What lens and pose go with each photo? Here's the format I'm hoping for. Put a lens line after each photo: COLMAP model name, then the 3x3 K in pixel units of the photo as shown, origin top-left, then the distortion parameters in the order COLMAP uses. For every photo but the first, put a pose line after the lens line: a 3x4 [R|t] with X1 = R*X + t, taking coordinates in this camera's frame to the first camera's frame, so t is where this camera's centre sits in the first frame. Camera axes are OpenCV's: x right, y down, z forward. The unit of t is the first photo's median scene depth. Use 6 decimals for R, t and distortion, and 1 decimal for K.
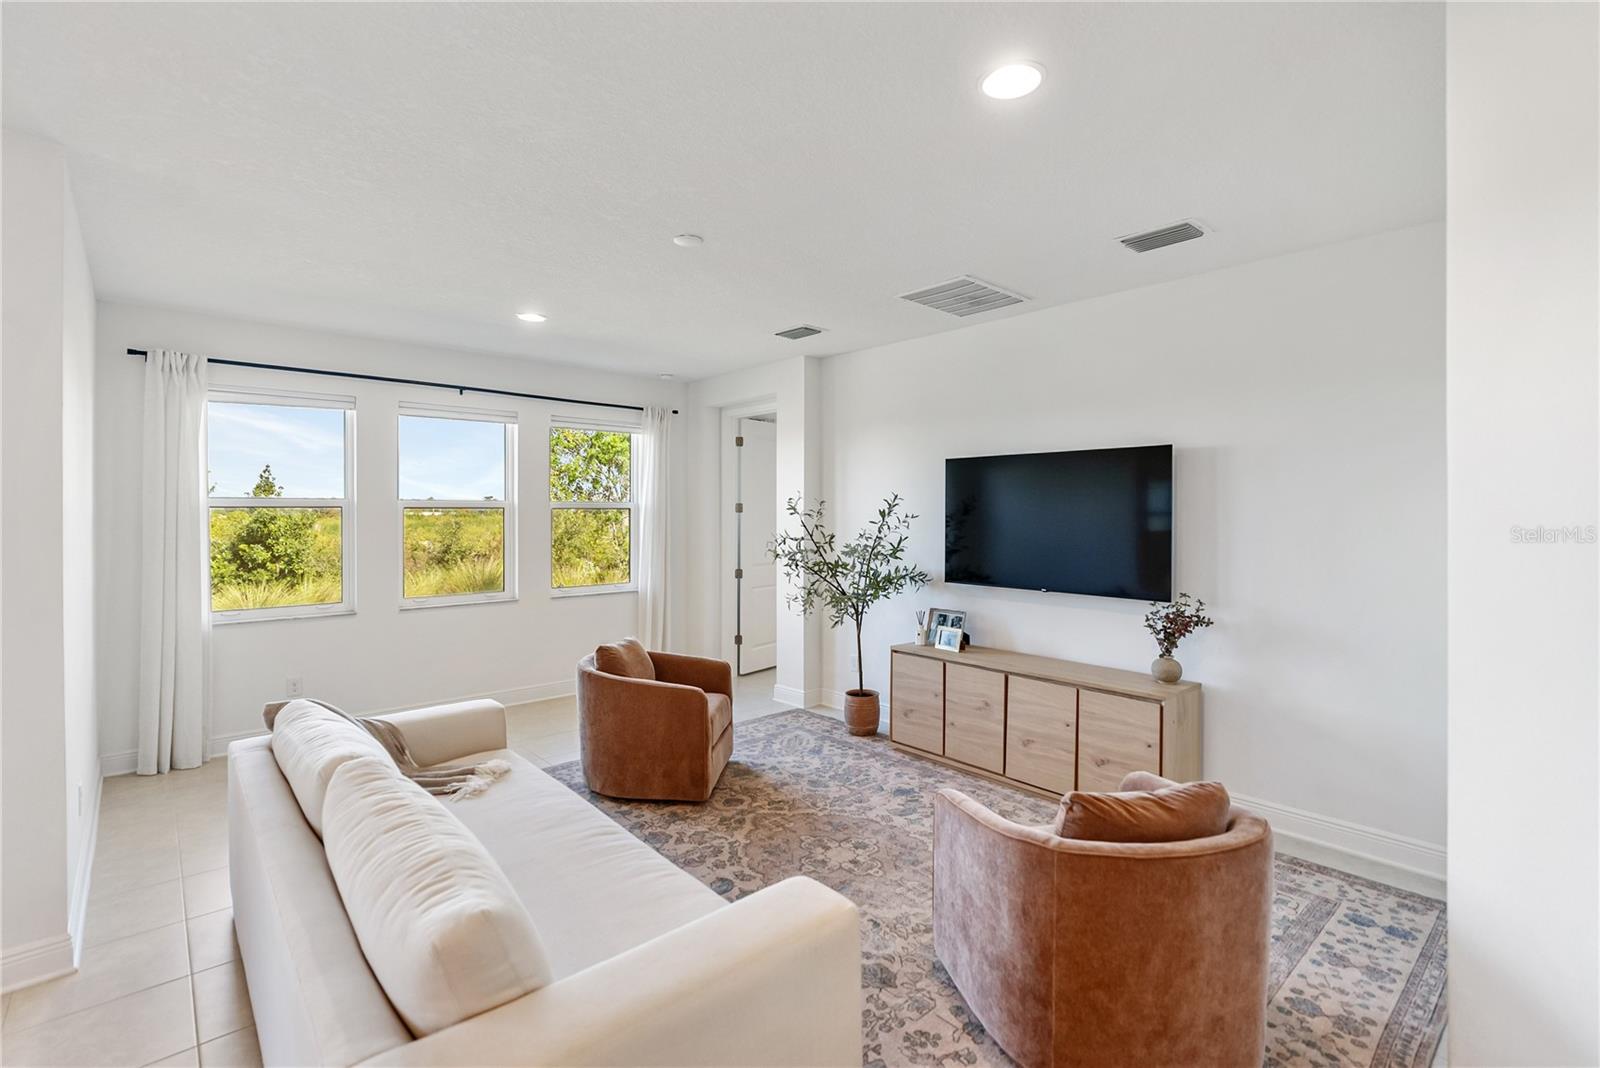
lens RADIAL K [[758.2, 0, 858.7], [0, 758.2, 515.6], [0, 0, 1]] dist [-0.001236, 0.000149]
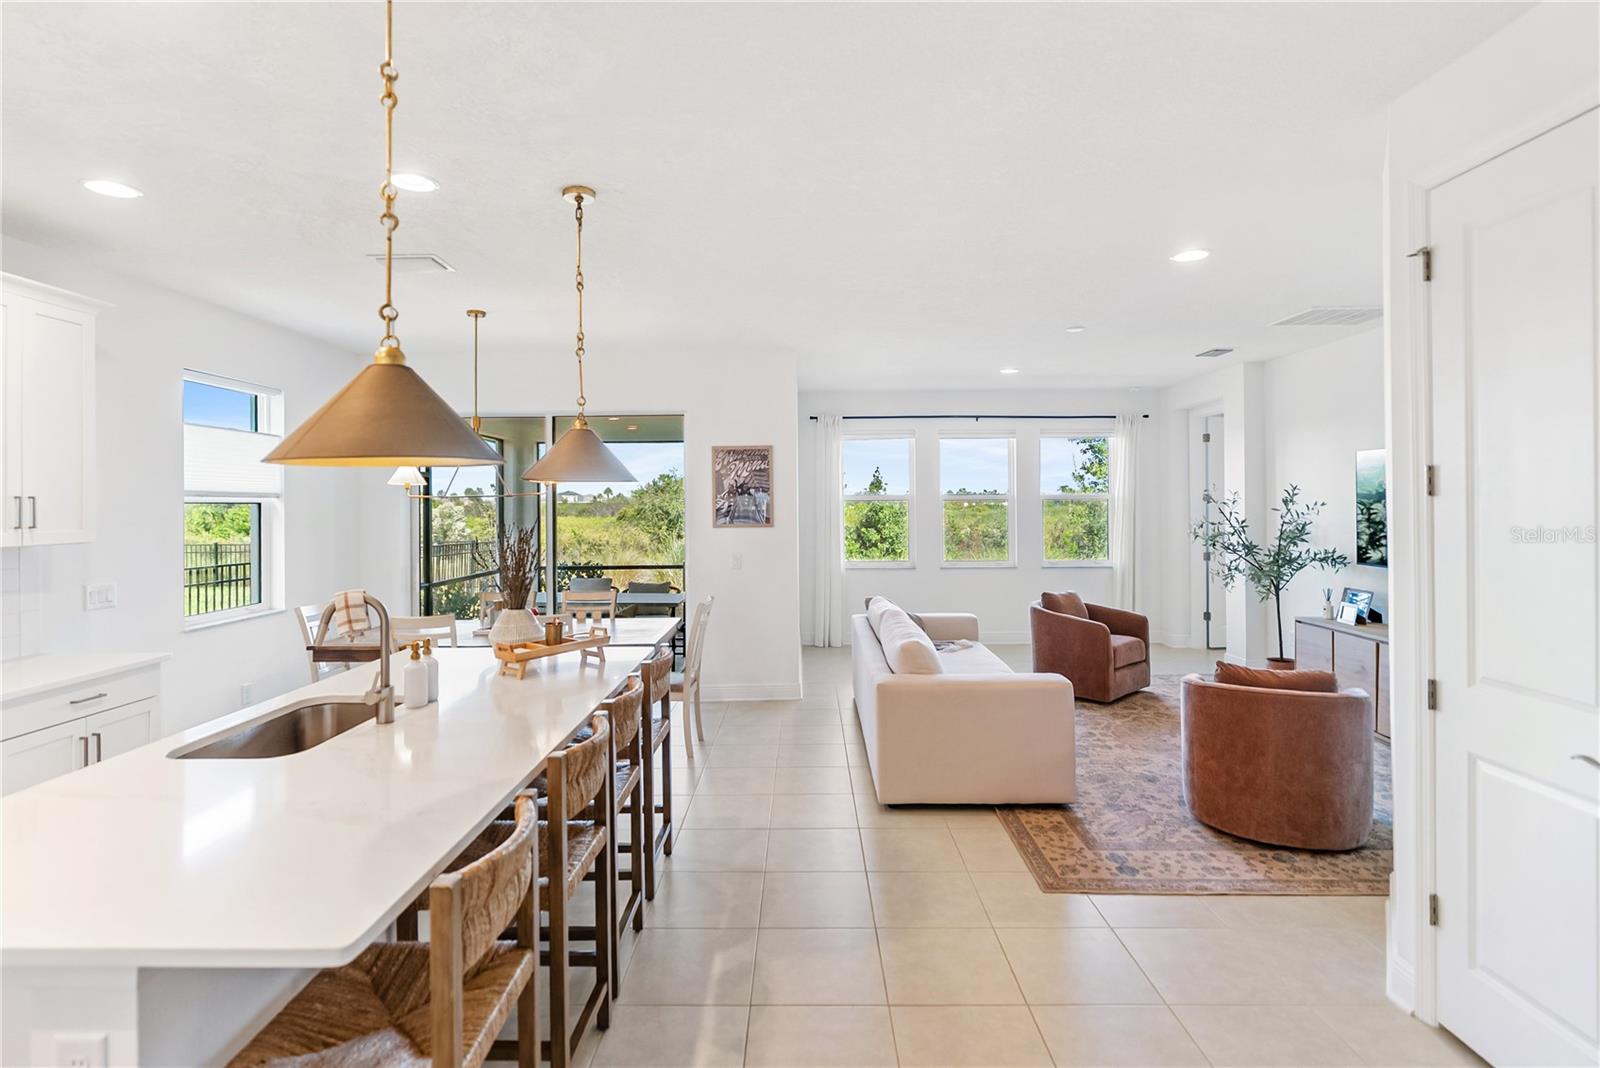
lens RADIAL K [[770.4, 0, 792.6], [0, 770.4, 492.8], [0, 0, 1]] dist [-0.001690, 0.001445]
pose [[0.714600, -0.015155, -0.699369, 0.273307], [0.003743, 0.999834, -0.017842, 0.001357], [0.699523, 0.010132, 0.714538, -0.320022]]
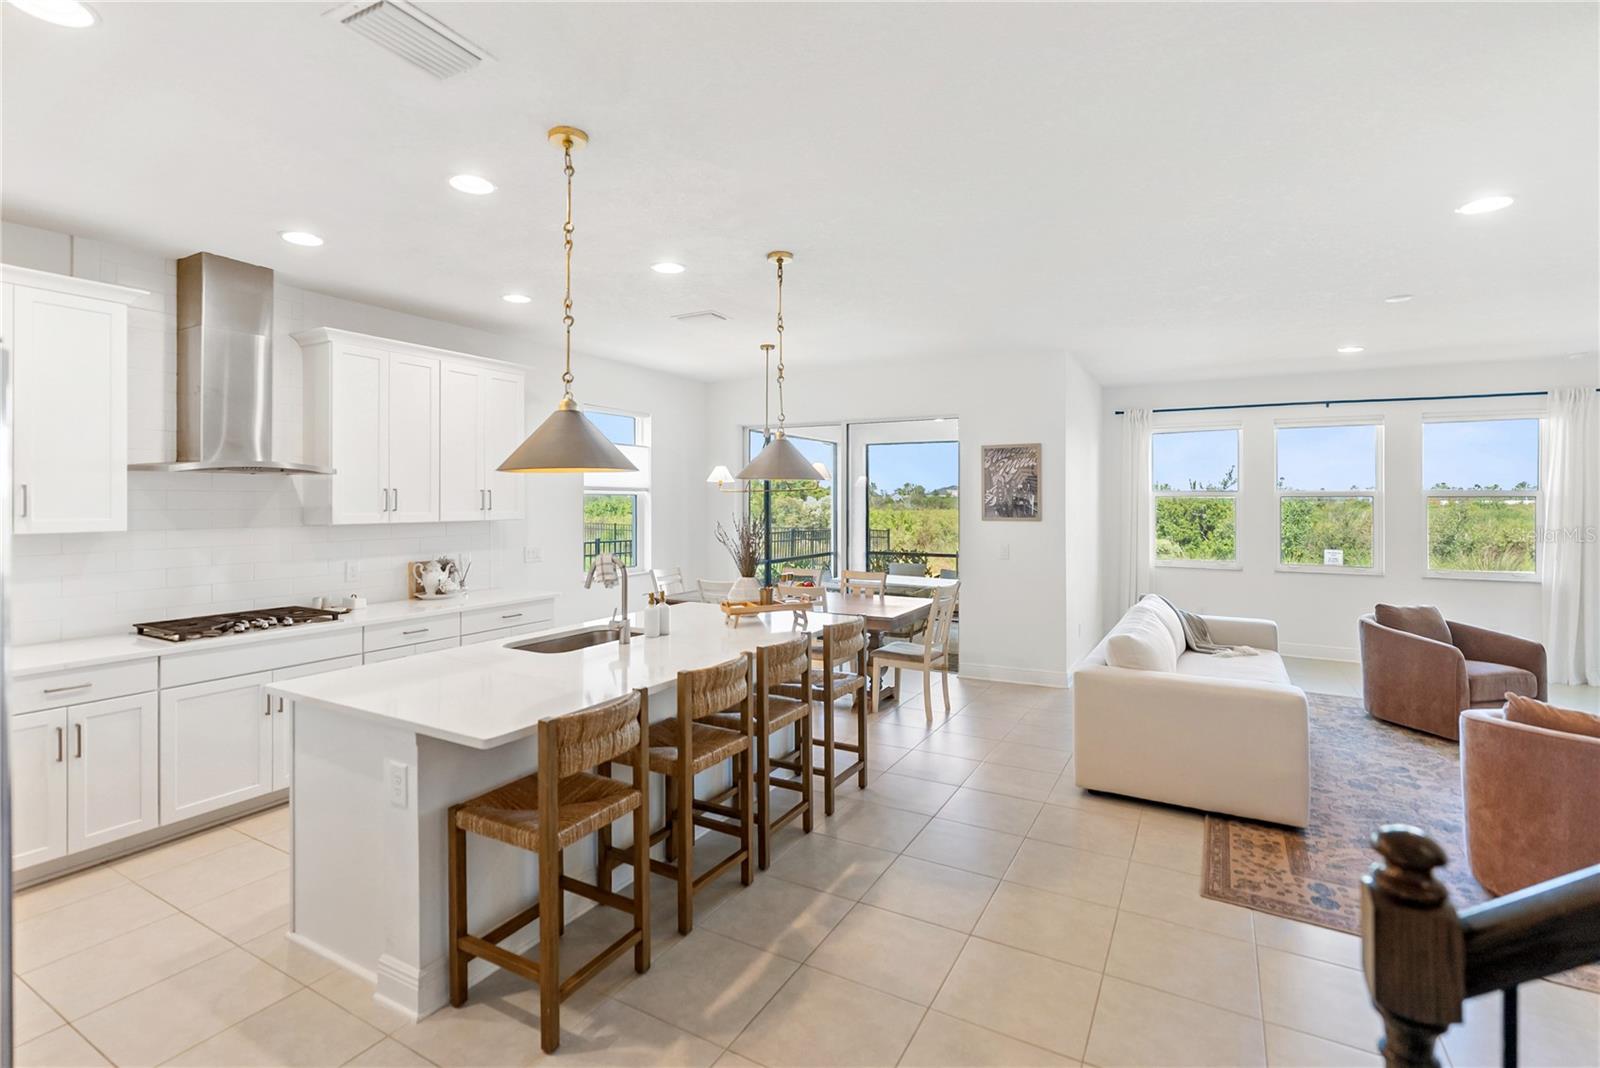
lens RADIAL K [[722.9, 0, 793.7], [0, 722.9, 491.5], [0, 0, 1]] dist [-0.000443, 0.000939]
pose [[0.305561, -0.008445, -0.952135, 0.391536], [-0.007092, 0.999913, -0.011145, 0.000876], [0.952146, 0.010158, 0.305475, -0.242664]]
